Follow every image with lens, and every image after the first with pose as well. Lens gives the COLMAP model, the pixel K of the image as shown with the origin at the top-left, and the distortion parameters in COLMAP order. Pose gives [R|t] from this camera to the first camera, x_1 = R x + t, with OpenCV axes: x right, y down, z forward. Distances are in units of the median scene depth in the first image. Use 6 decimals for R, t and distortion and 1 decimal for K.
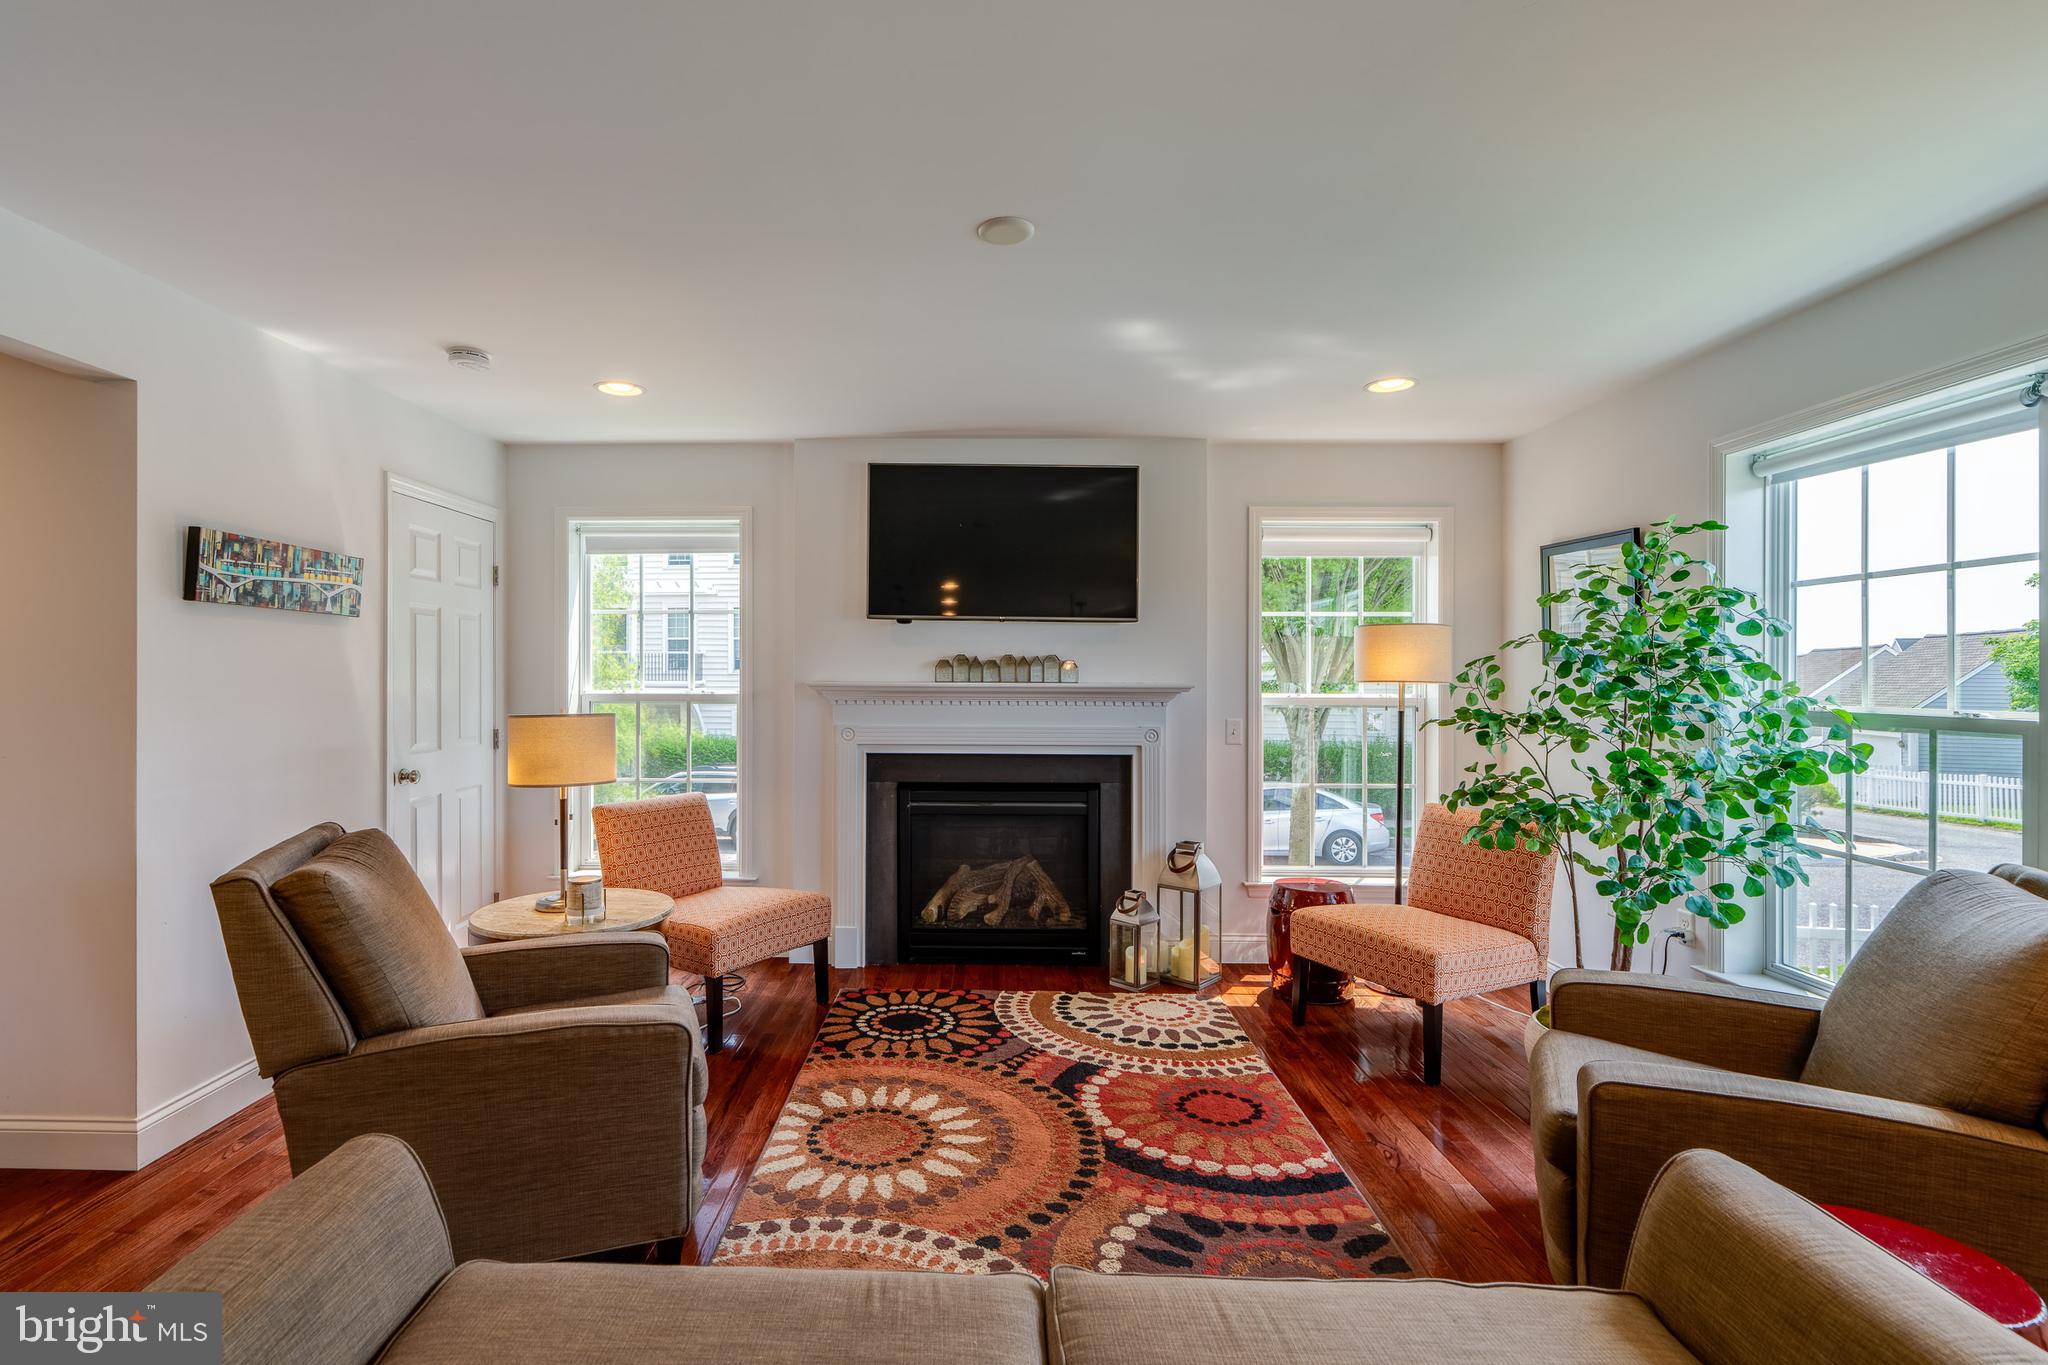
lens RADIAL K [[960.0, 0, 961.6], [0, 960.0, 674.0], [0, 0, 1]] dist [-0.000254, 0.000239]
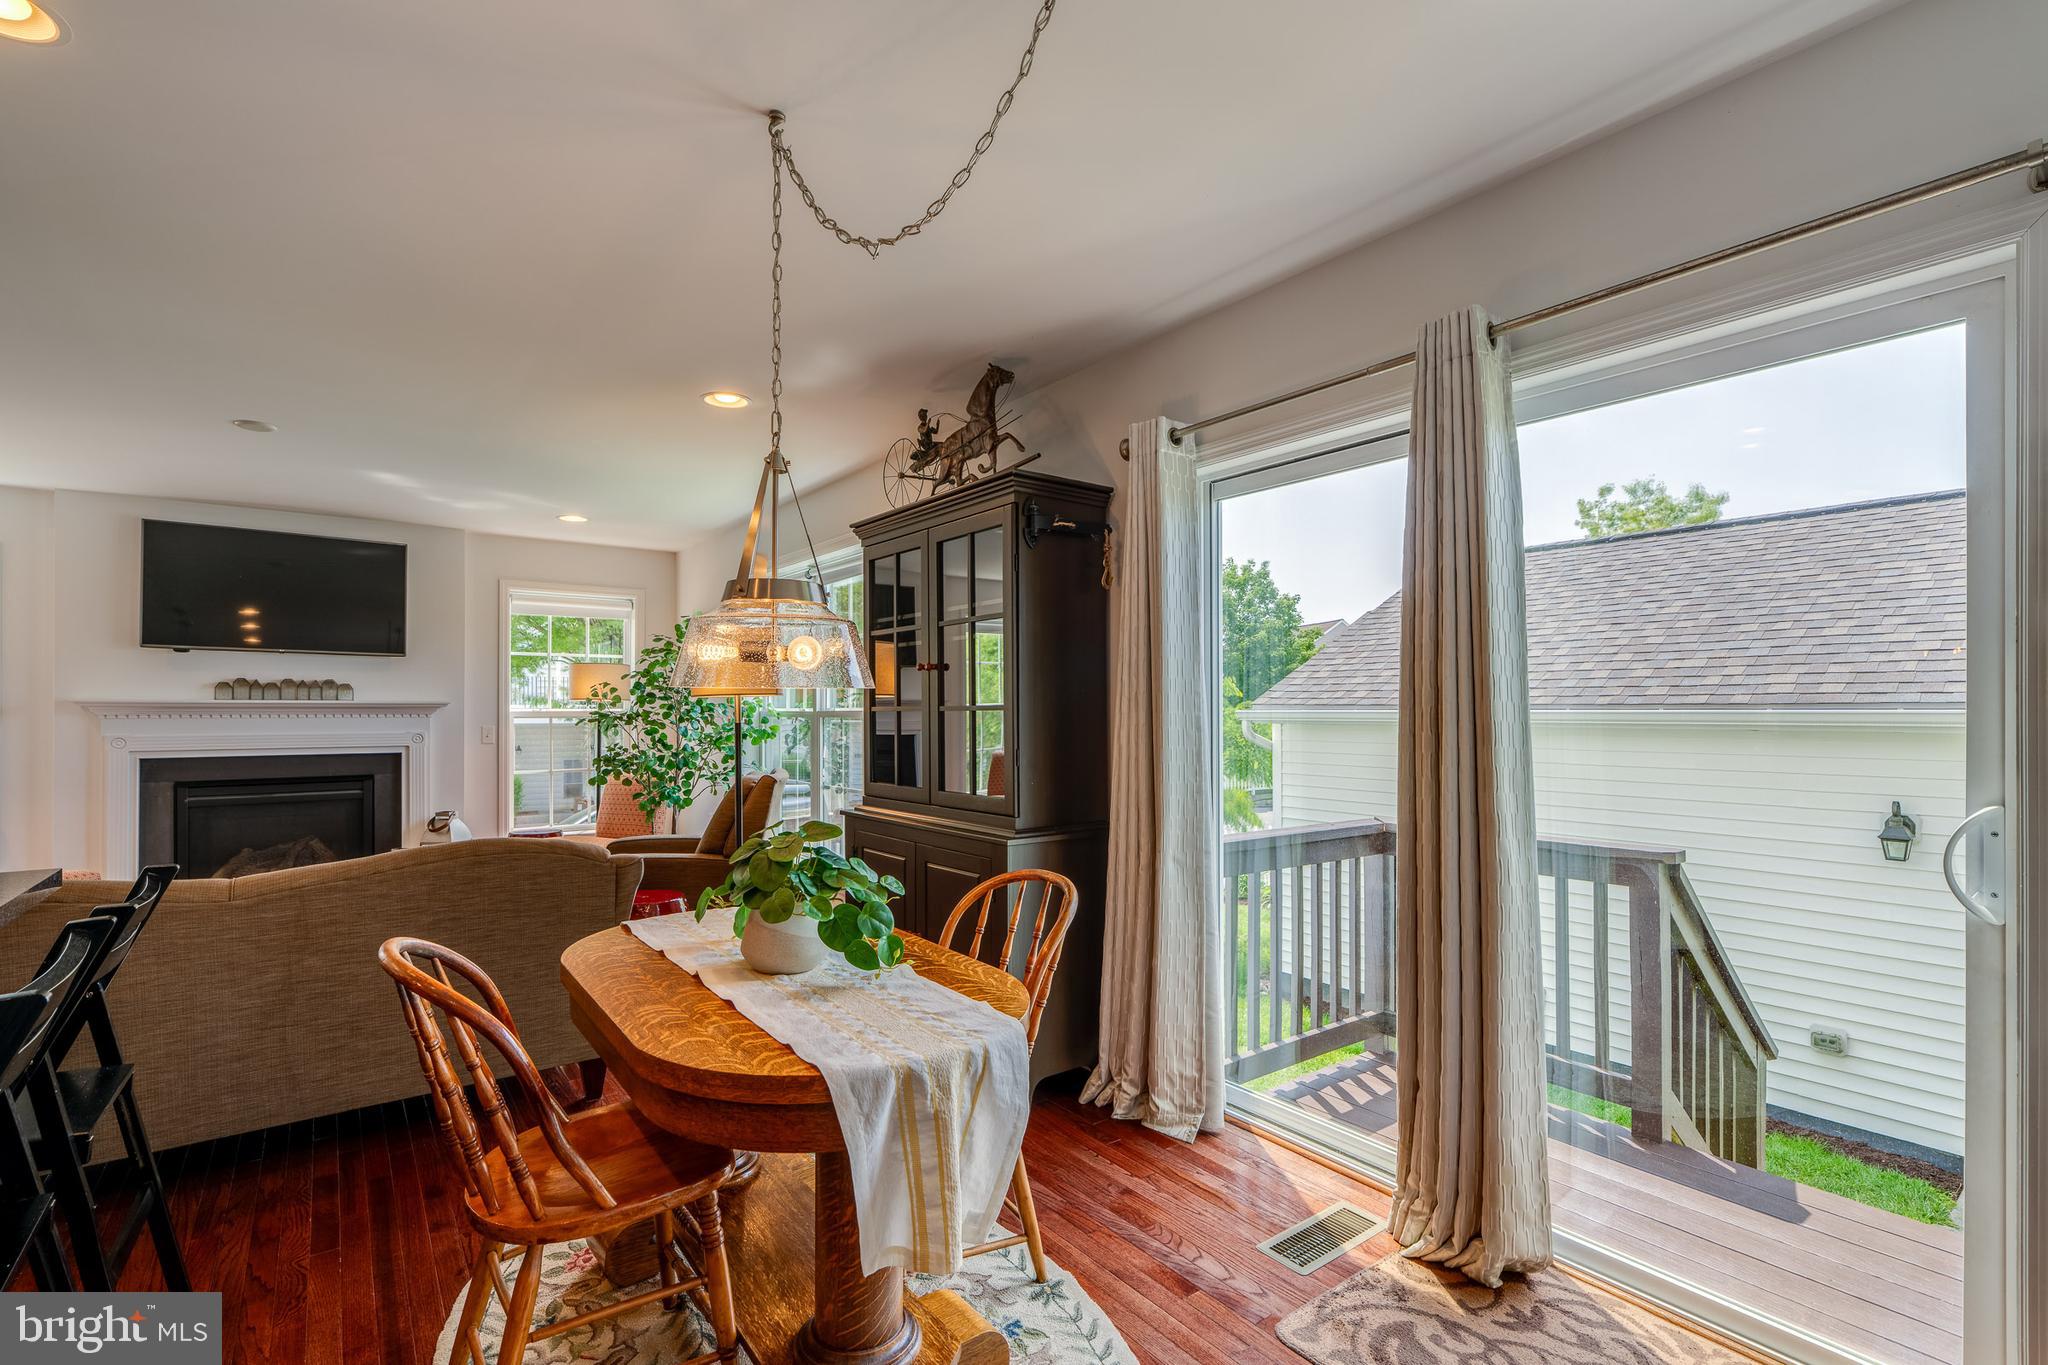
lens RADIAL K [[931.1, 0, 1012.5], [0, 931.1, 709.7], [0, 0, 1]] dist [0.000550, 0.000470]
pose [[0.790301, -0.005007, 0.612699, 0.060524], [0.003098, 0.999986, 0.004176, 0.022533], [-0.612711, -0.001403, 0.790306, -0.705048]]
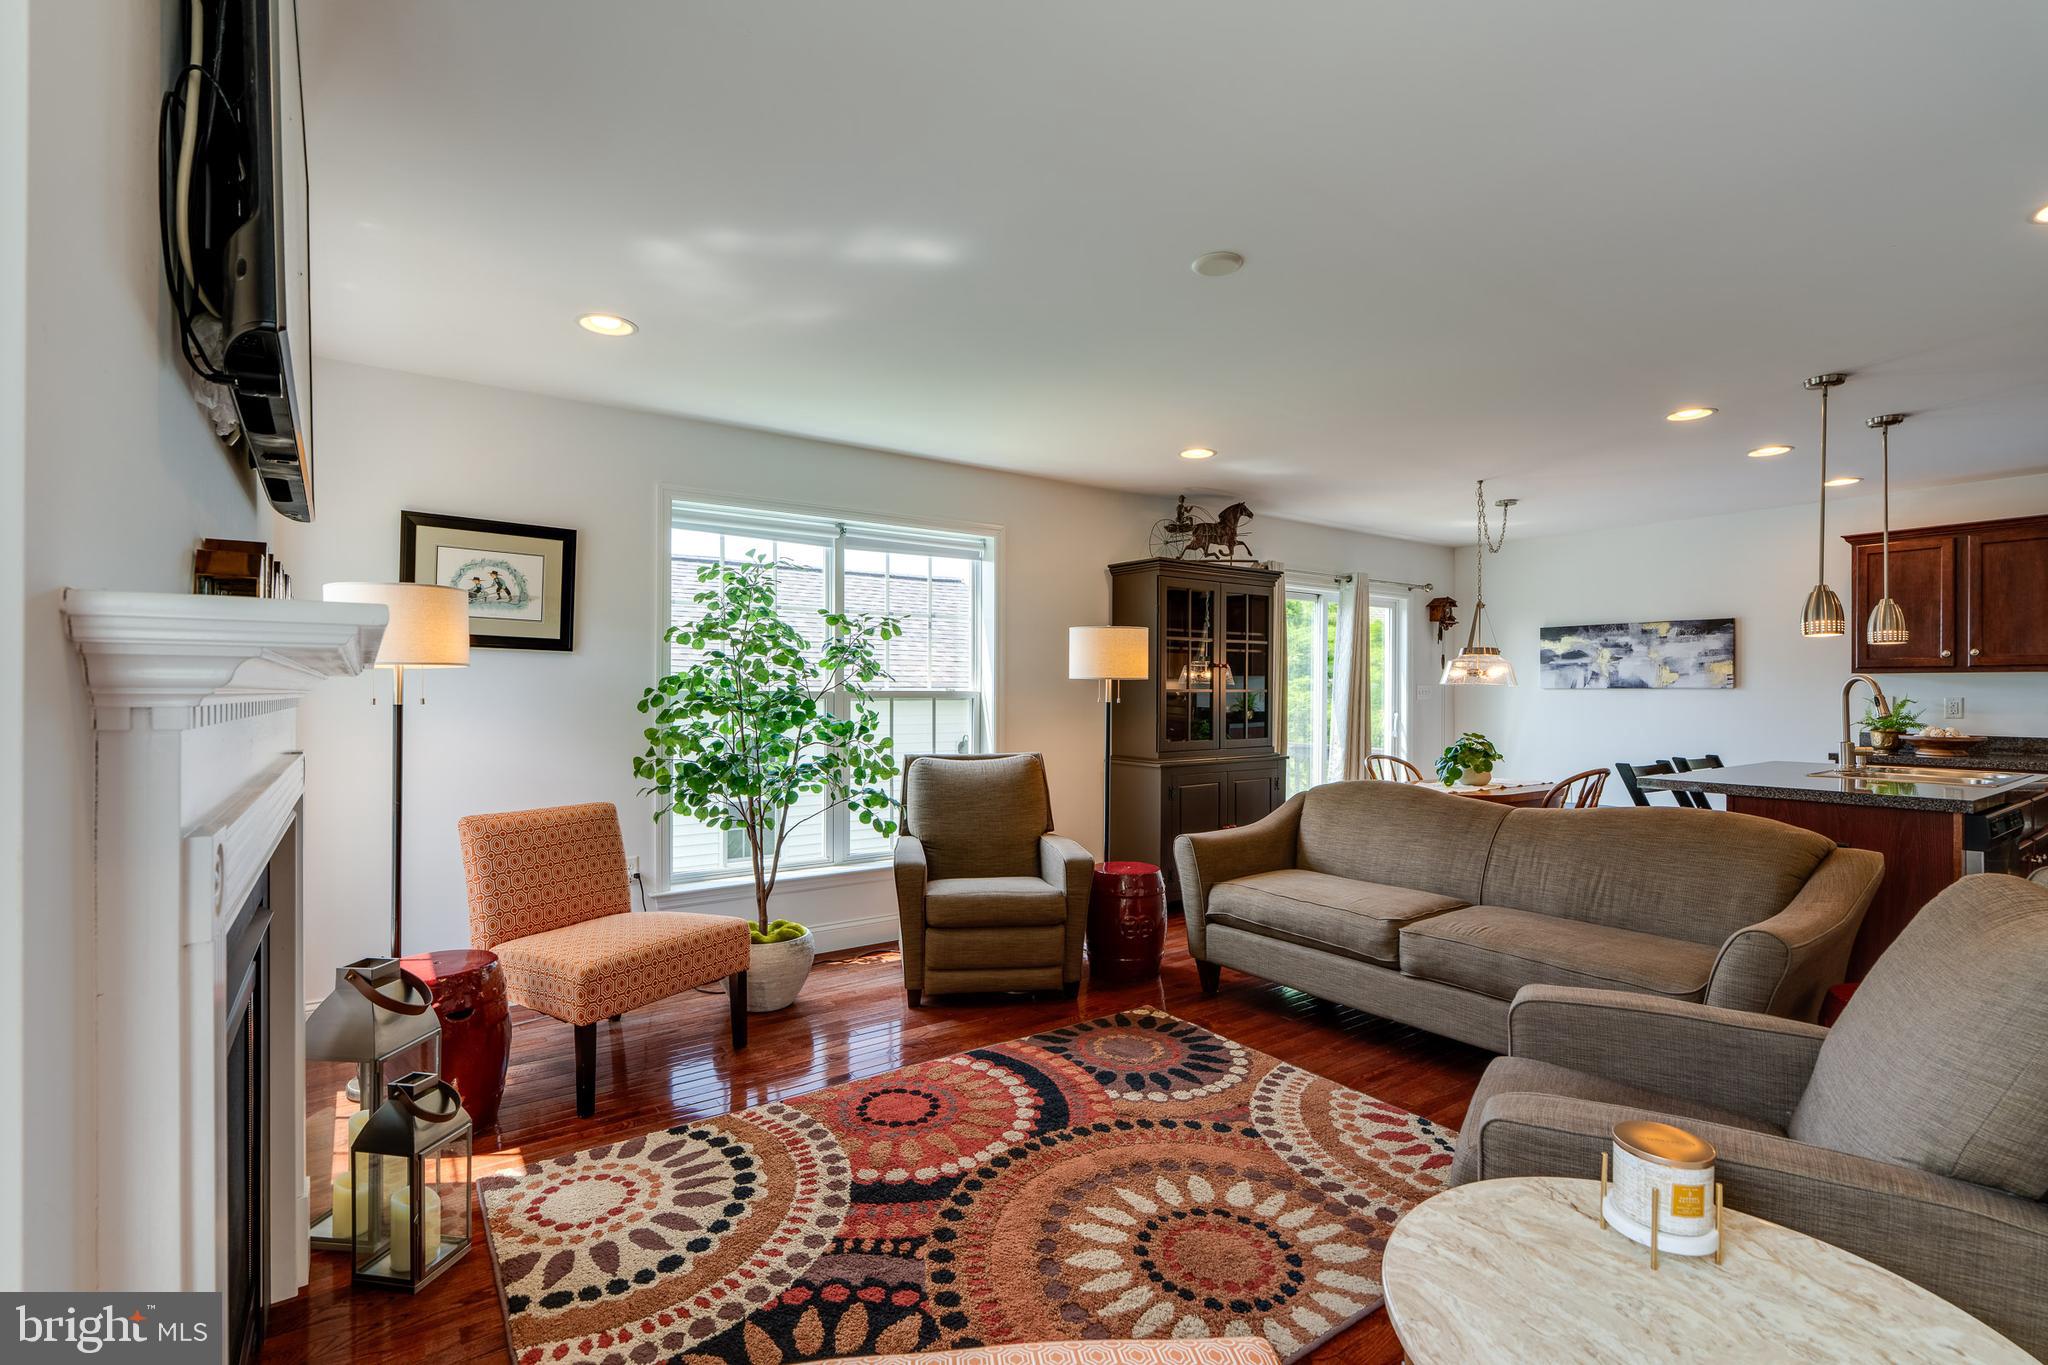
lens RADIAL K [[925.6, 0, 1023.2], [0, 925.6, 687.6], [0, 0, 1]] dist [-0.002365, 0.000183]
pose [[-0.601457, -0.000206, 0.798905, -0.433223], [-0.006286, 0.999970, -0.004475, 0.028514], [-0.798881, -0.007714, -0.601440, 1.158727]]
